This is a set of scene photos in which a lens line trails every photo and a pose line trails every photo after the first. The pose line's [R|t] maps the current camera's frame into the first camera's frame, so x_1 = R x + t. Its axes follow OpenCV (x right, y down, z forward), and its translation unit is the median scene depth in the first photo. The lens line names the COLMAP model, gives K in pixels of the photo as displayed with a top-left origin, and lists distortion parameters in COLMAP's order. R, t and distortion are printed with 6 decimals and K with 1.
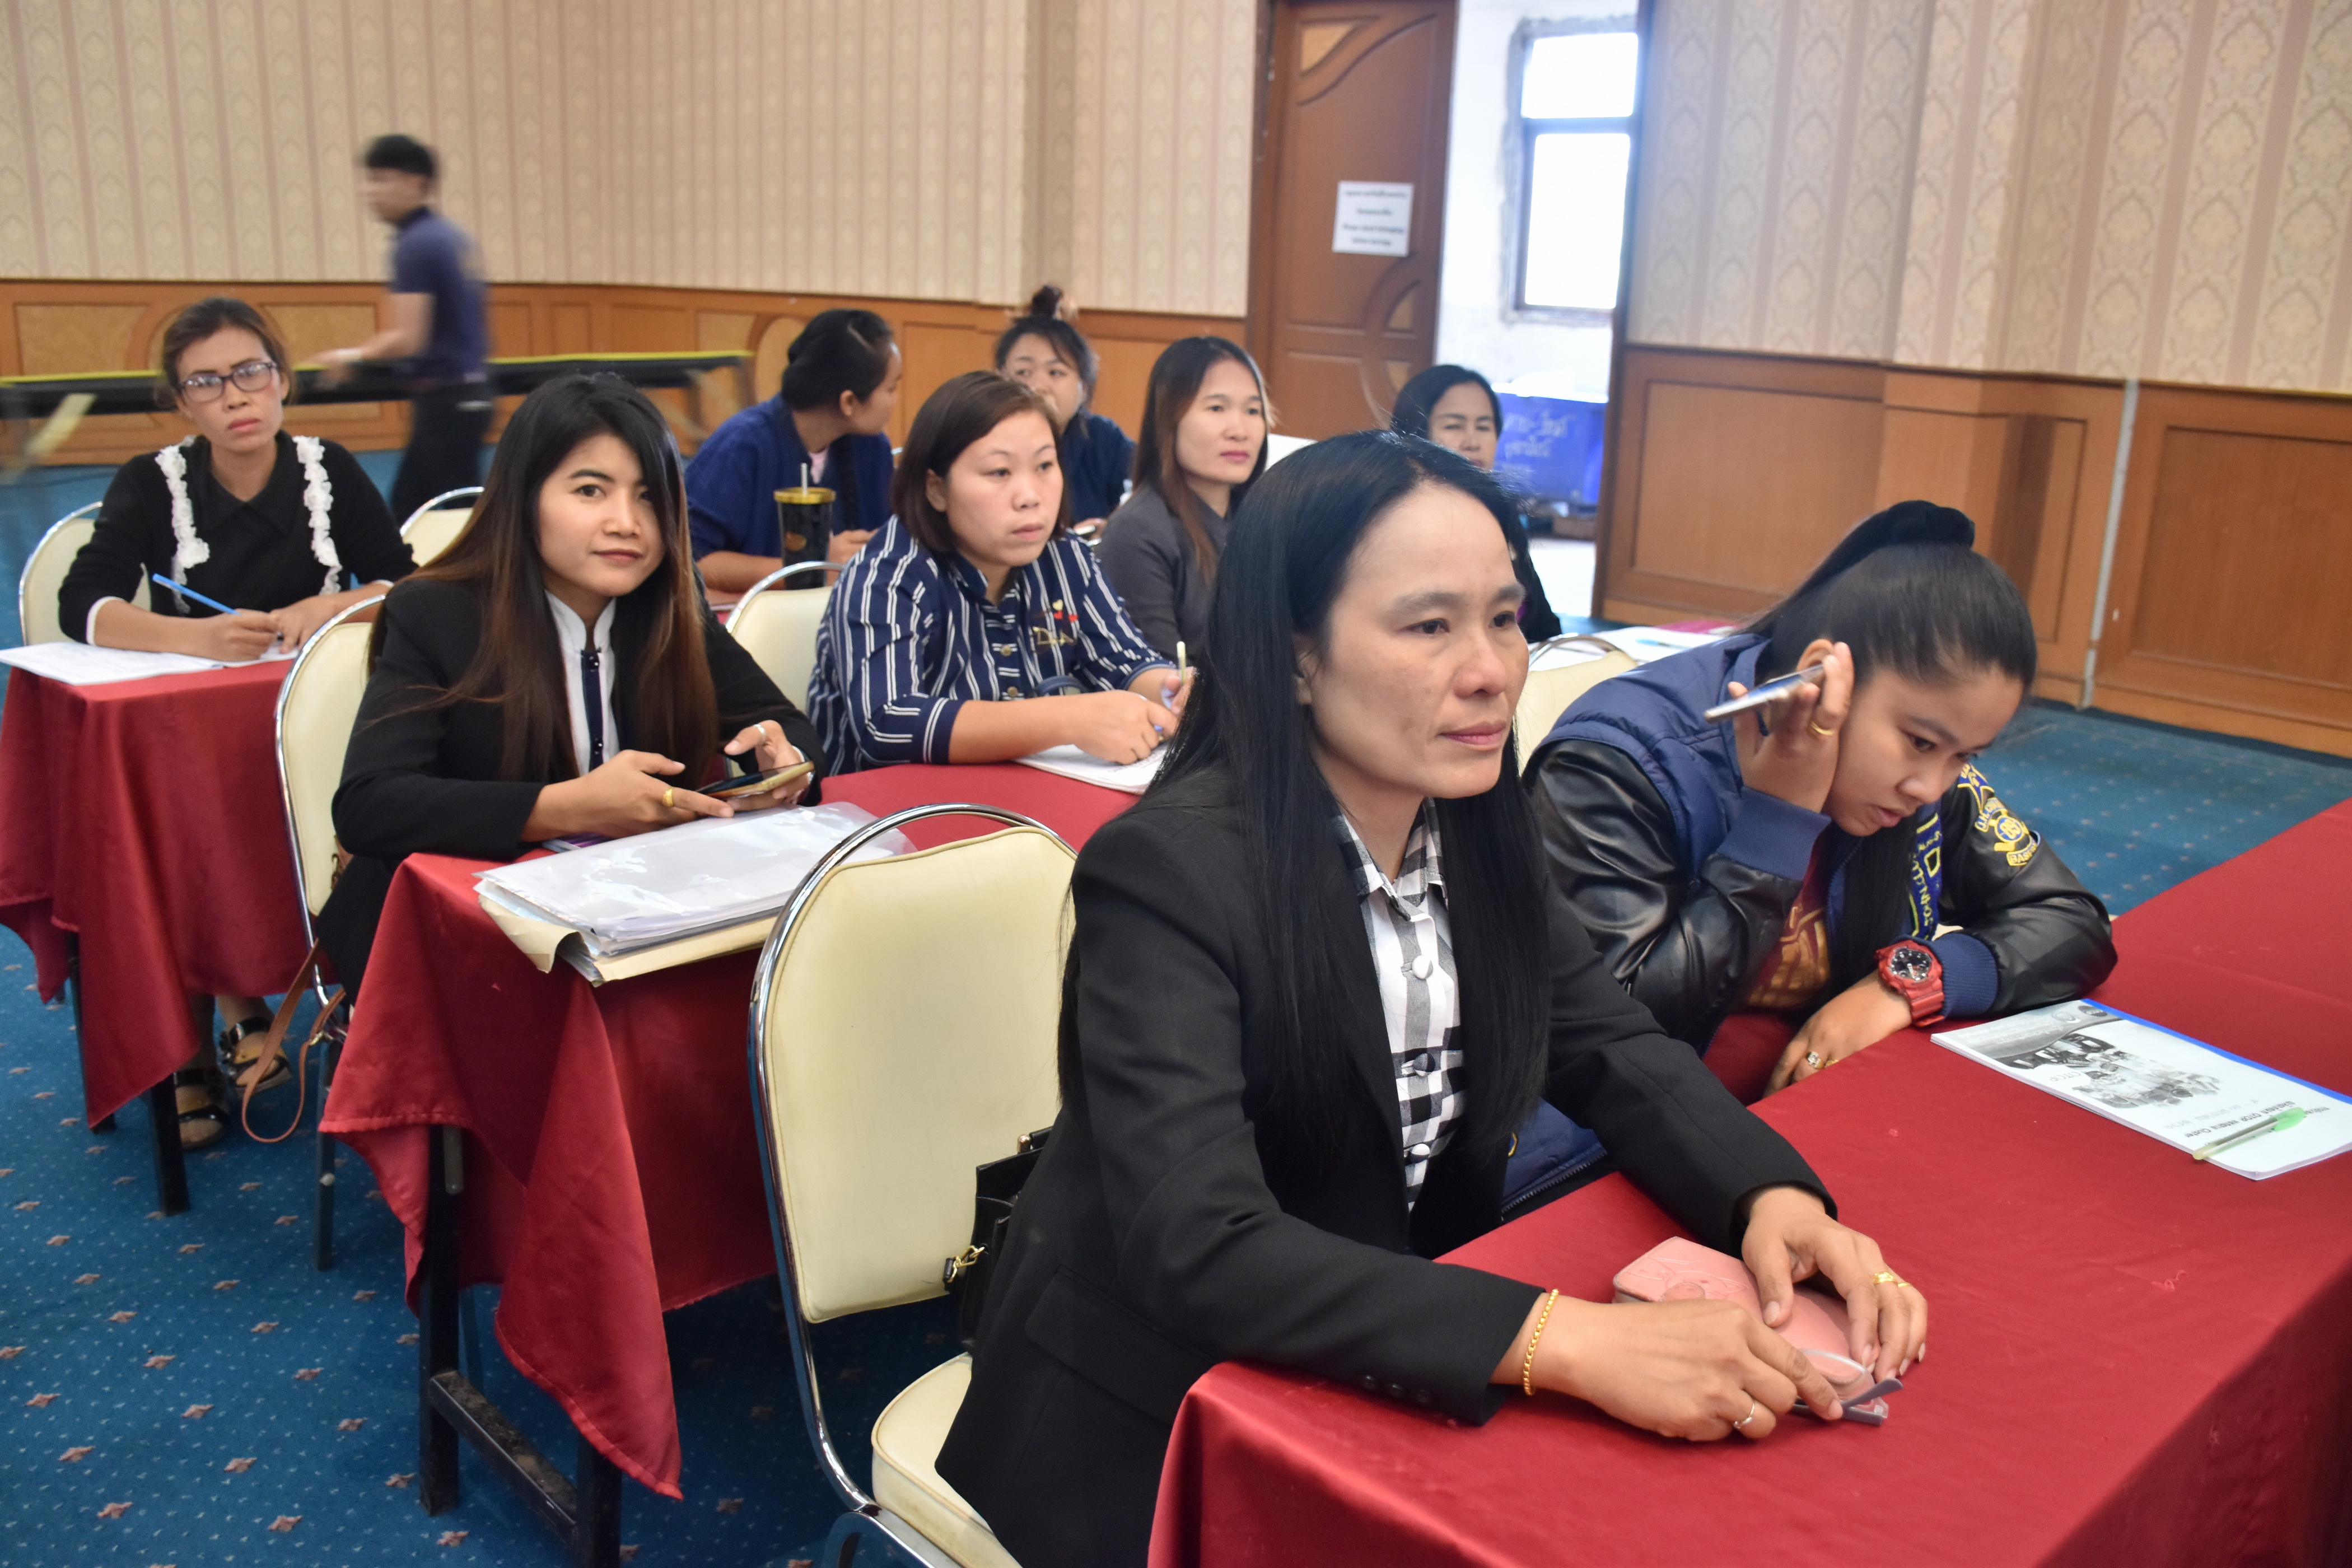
lens RADIAL K [[2052.6, 0, 1210.2], [0, 2052.6, 828.7], [0, 0, 1]] dist [-0.128010, 0.136202]
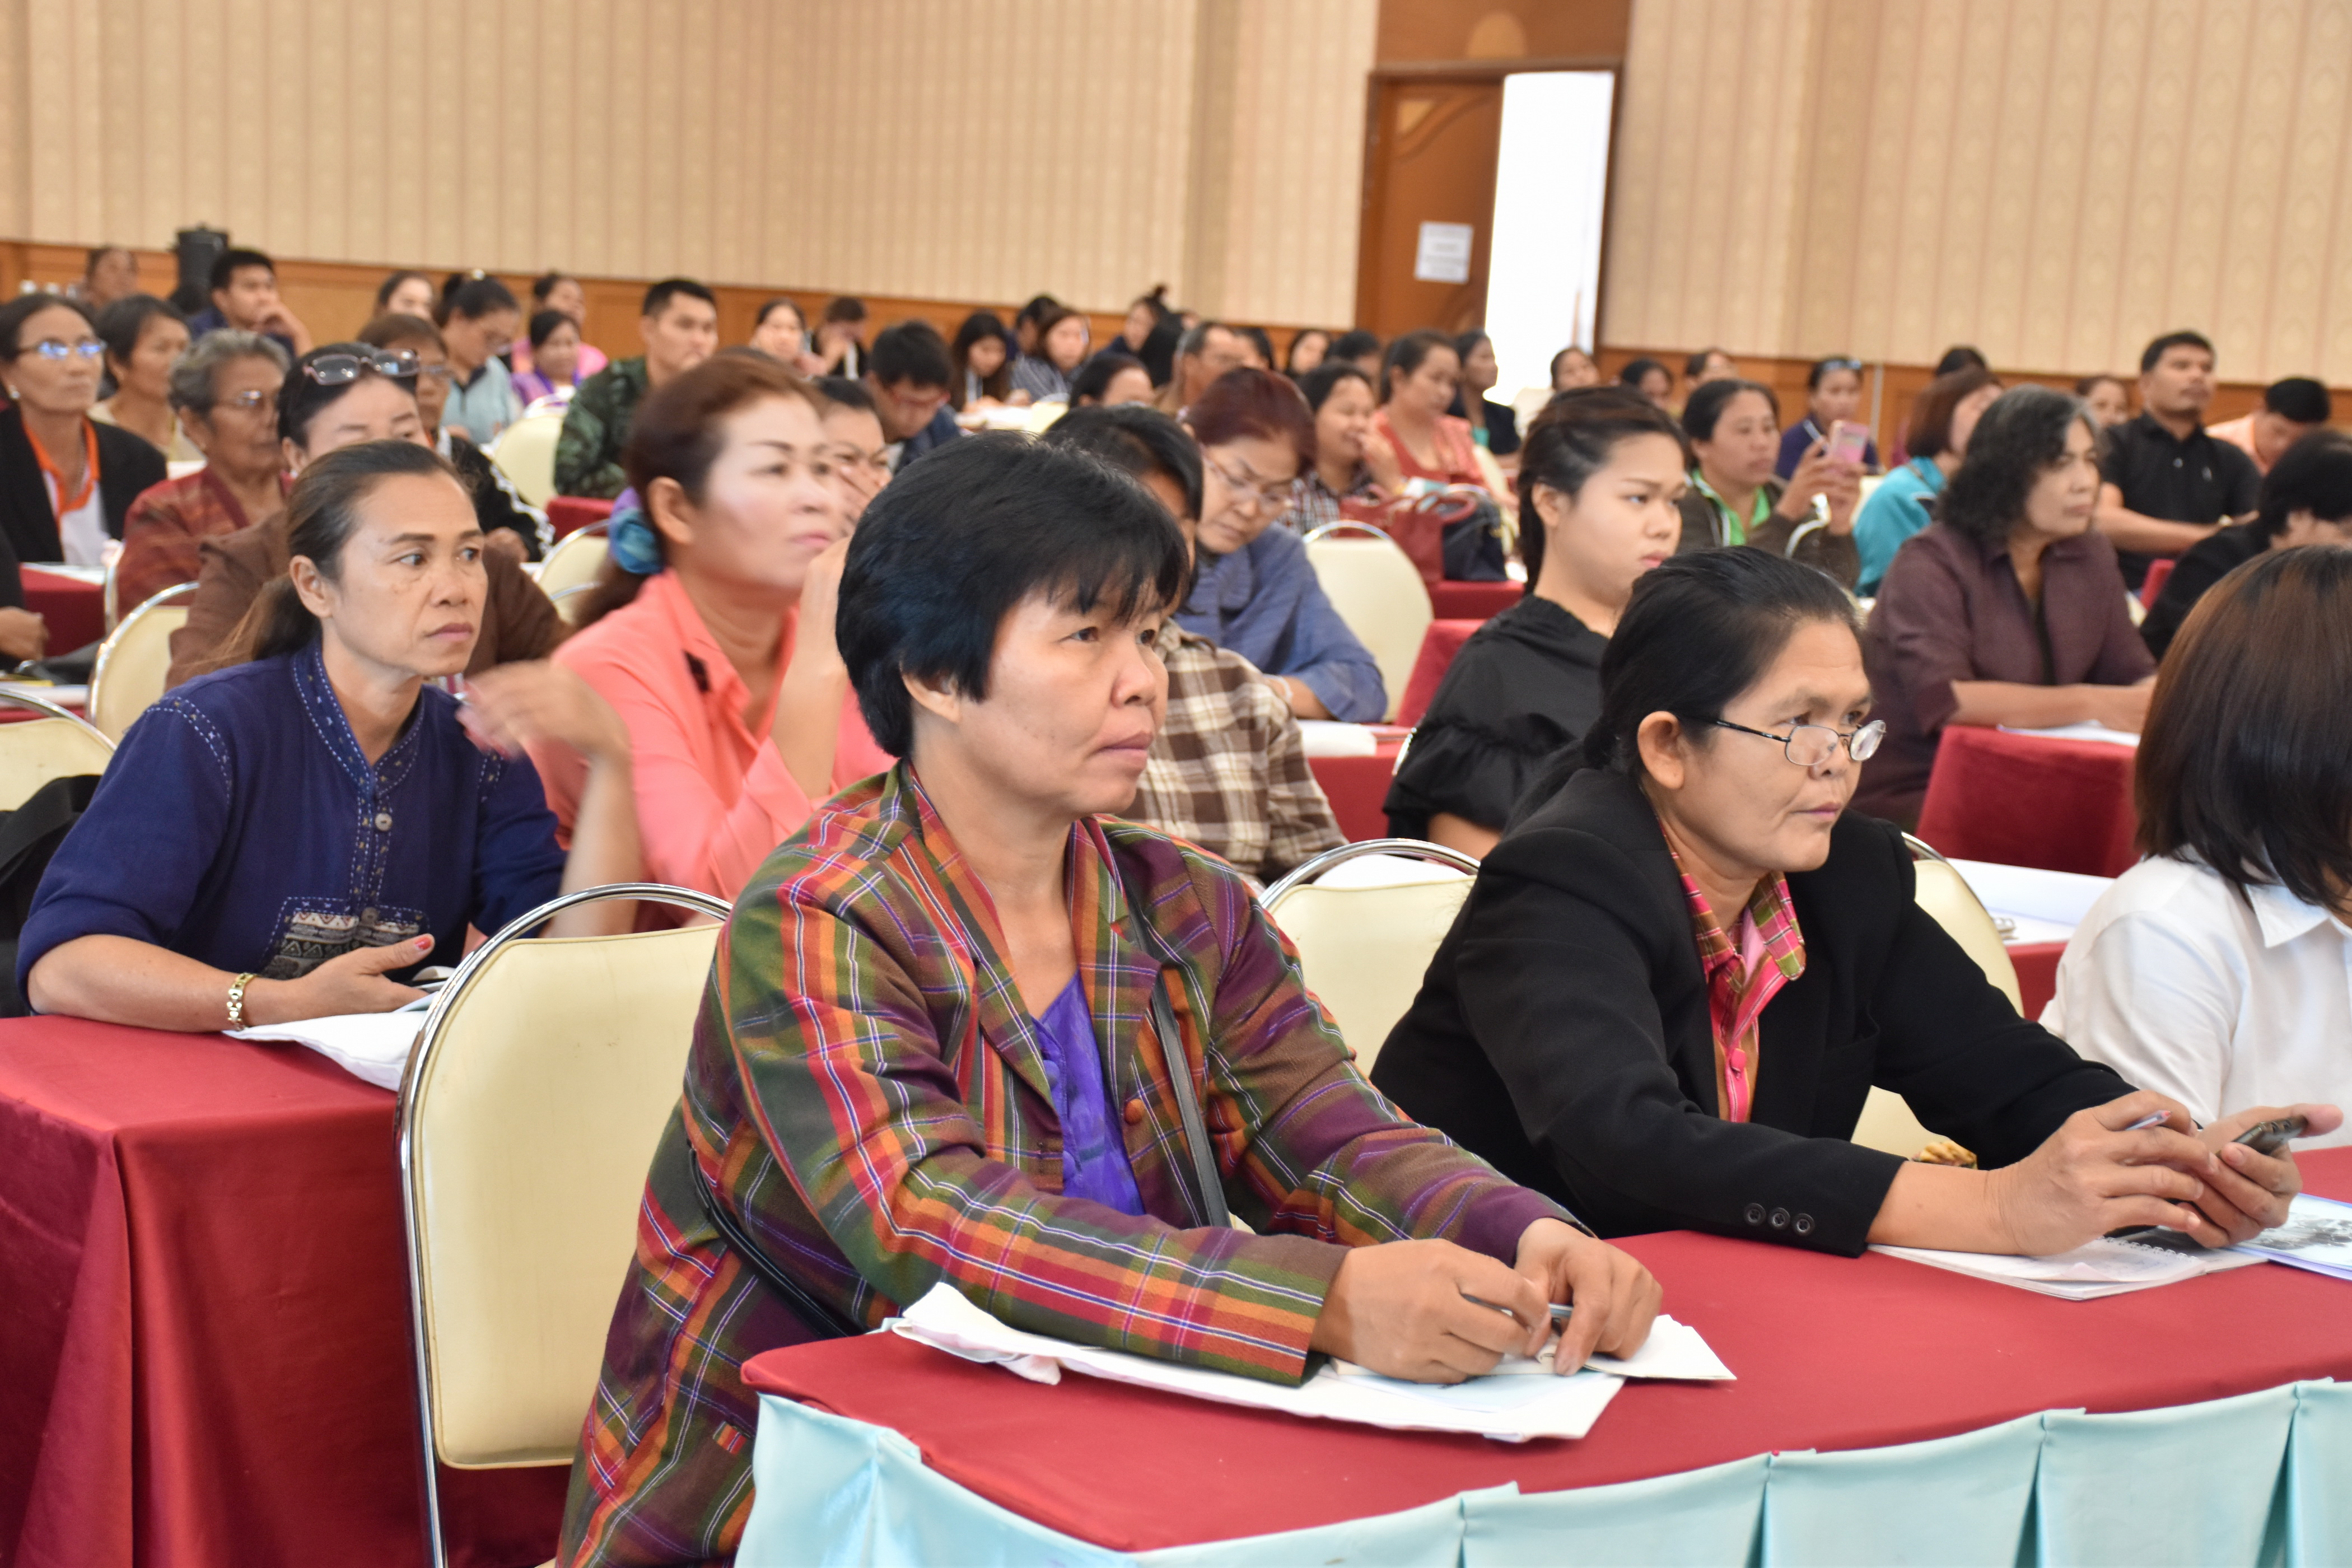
lens RADIAL K [[4014.8, 0, 1114.2], [0, 4014.8, 776.4], [0, 0, 1]] dist [0.406037, 0.000000]
pose [[0.989042, 0.039026, -0.142382, 0.220759], [-0.060061, 0.987374, -0.146576, 0.361696], [0.134864, 0.153521, 0.978899, -1.297332]]
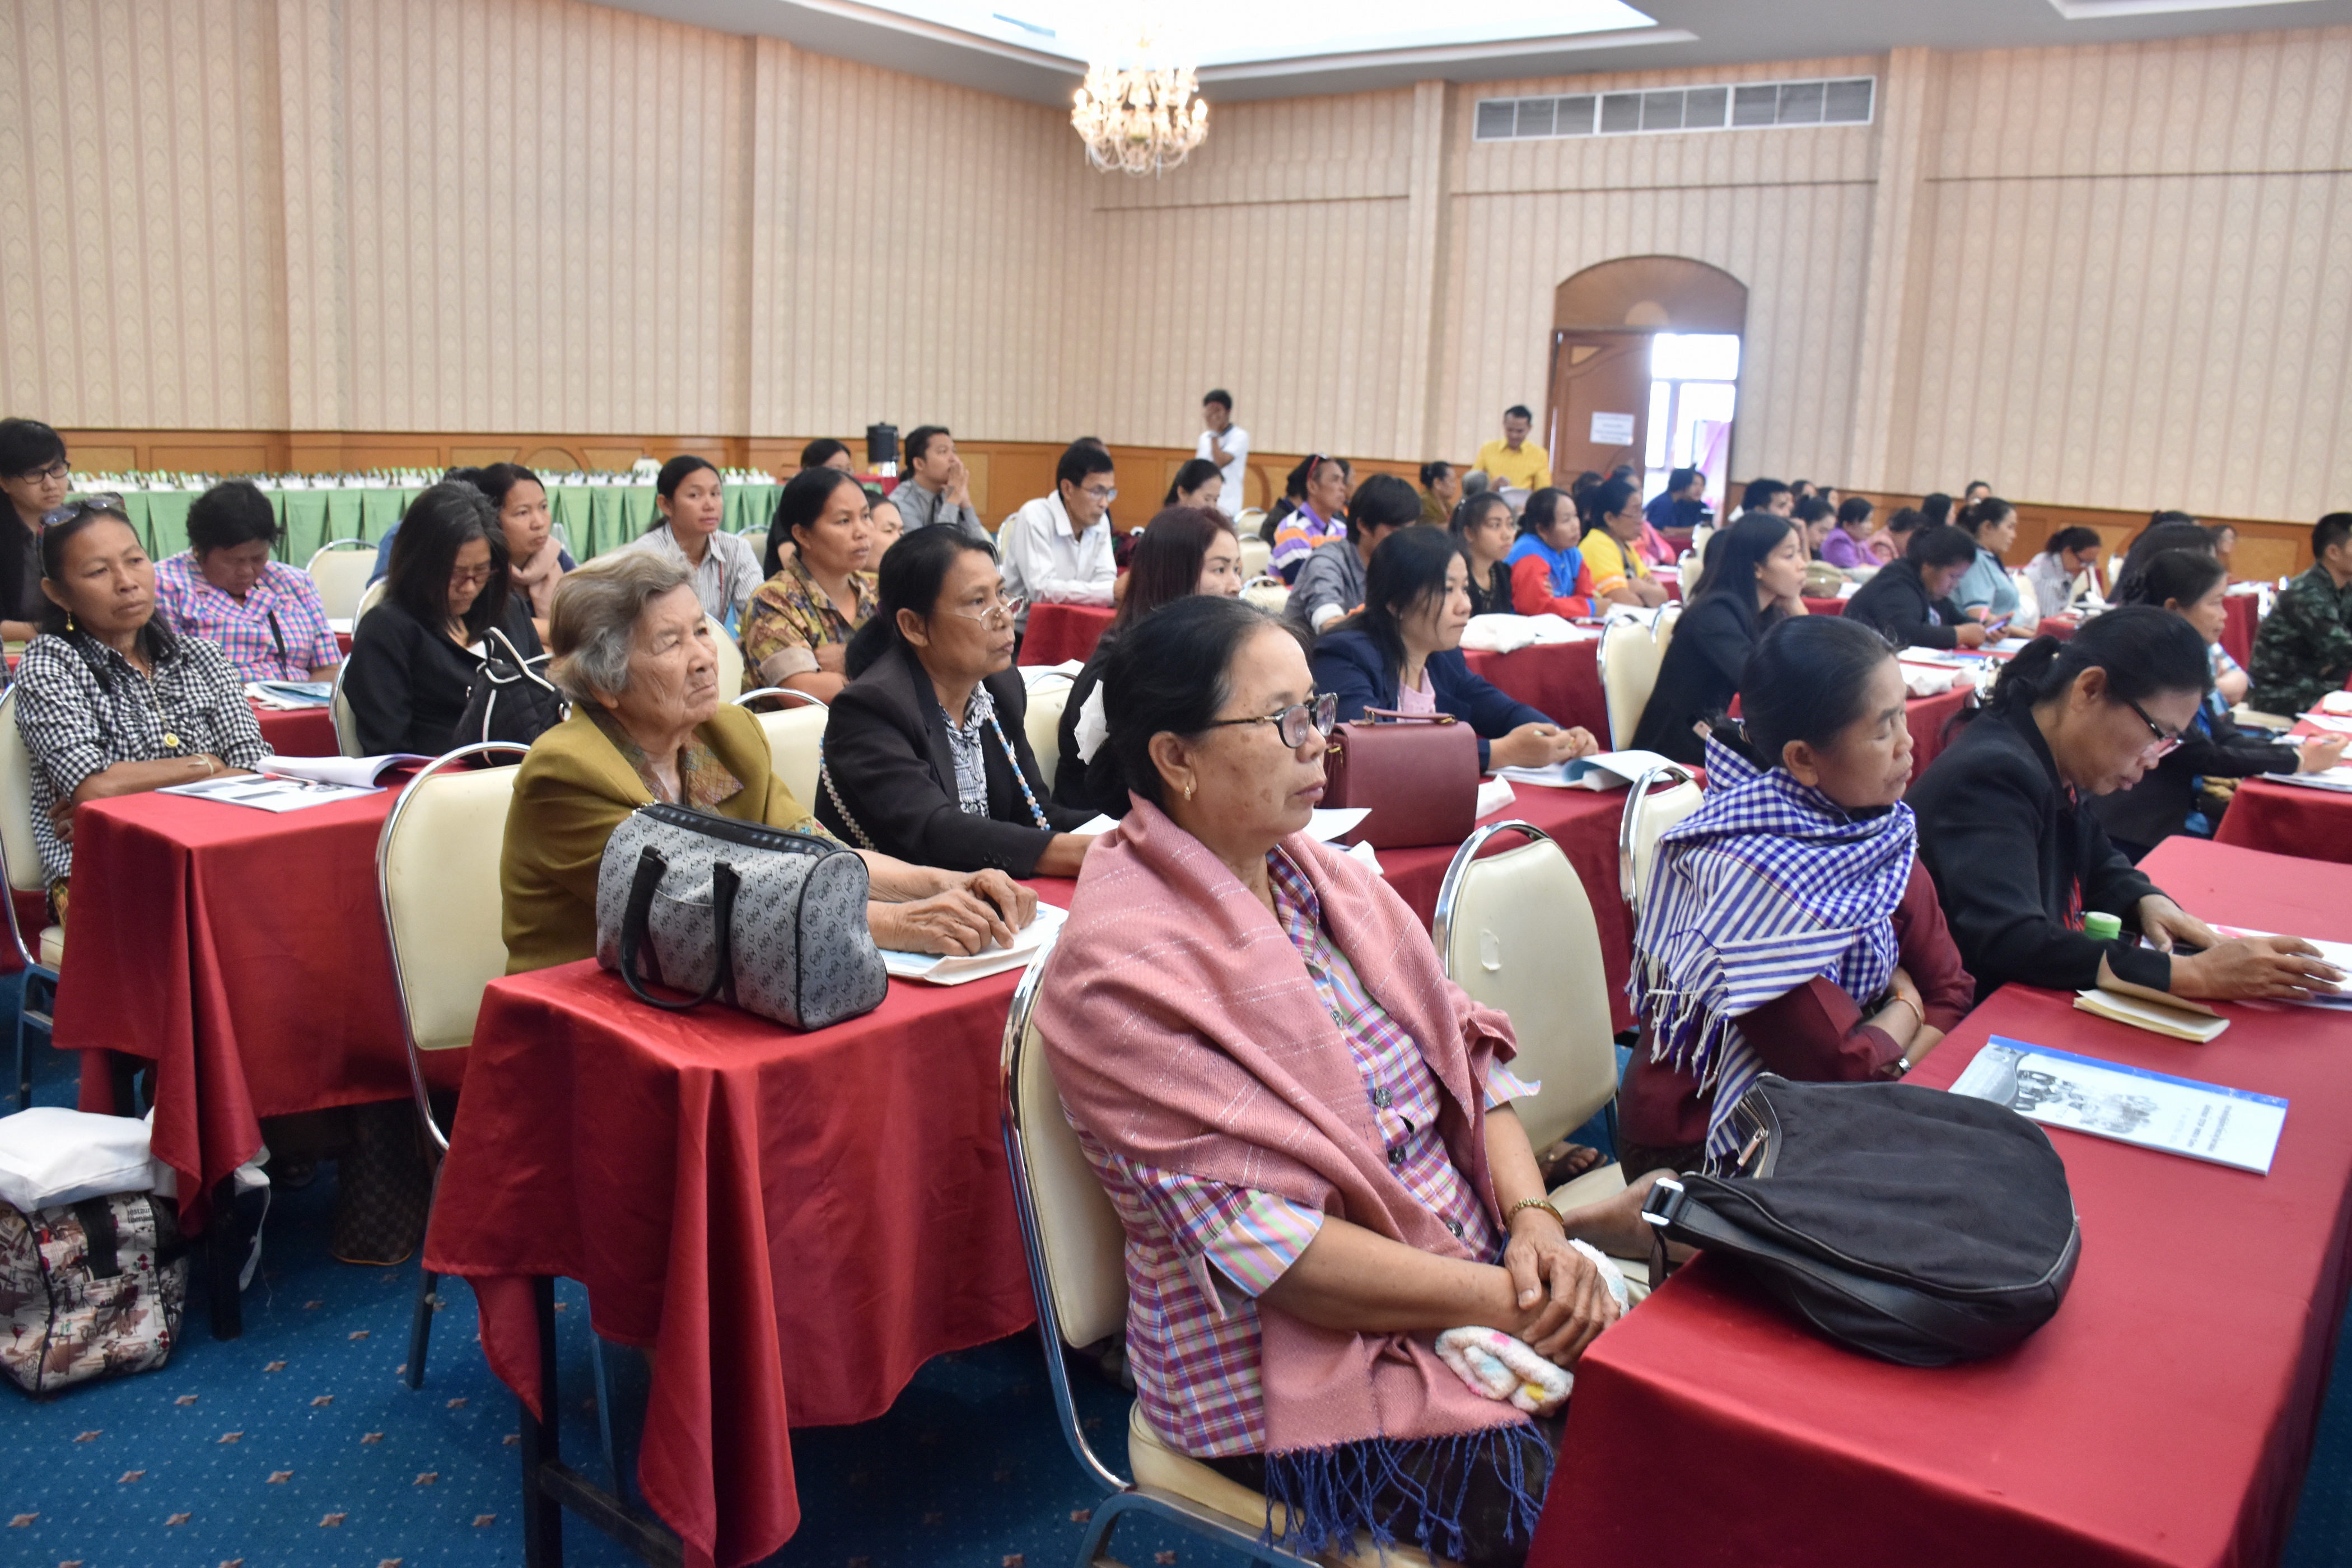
lens RADIAL K [[1827.7, 0, 1193.0], [0, 1827.7, 829.4], [0, 0, 1]] dist [-0.142671, 0.086652]
pose [[0.989148, -0.020970, 0.145419, -0.626734], [0.027904, 0.998560, -0.045807, 0.218475], [-0.144249, 0.049368, 0.988309, -0.860240]]
